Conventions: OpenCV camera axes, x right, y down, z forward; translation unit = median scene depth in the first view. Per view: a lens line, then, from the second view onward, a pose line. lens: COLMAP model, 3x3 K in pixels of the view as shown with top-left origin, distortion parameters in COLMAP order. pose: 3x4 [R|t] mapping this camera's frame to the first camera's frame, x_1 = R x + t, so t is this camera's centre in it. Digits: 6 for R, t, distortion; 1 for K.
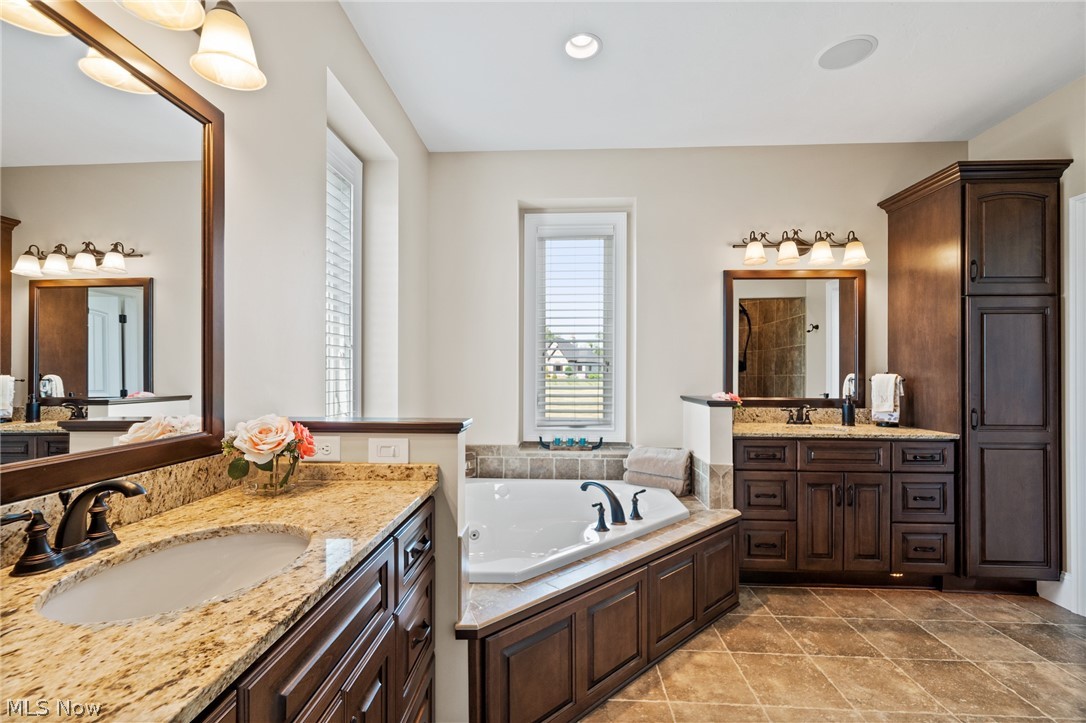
lens RADIAL K [[484.2, 0, 543.0], [0, 484.2, 361.5], [0, 0, 1]] dist [-0.000083, -0.000088]
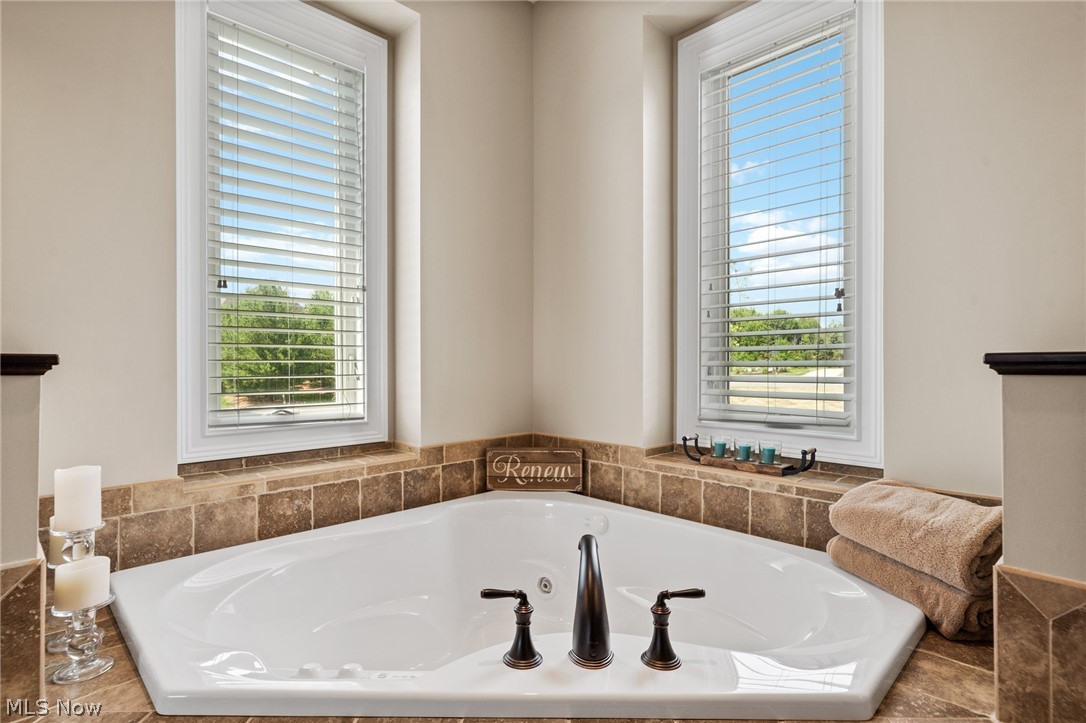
lens RADIAL K [[536.9, 0, 543.0], [0, 536.9, 361.5], [0, 0, 1]] dist [-0.003945, -0.000847]
pose [[0.718552, -0.009826, -0.695403, 0.300919], [0.017164, 0.999846, 0.003608, 0.067405], [0.695261, -0.014528, 0.718611, 0.470947]]
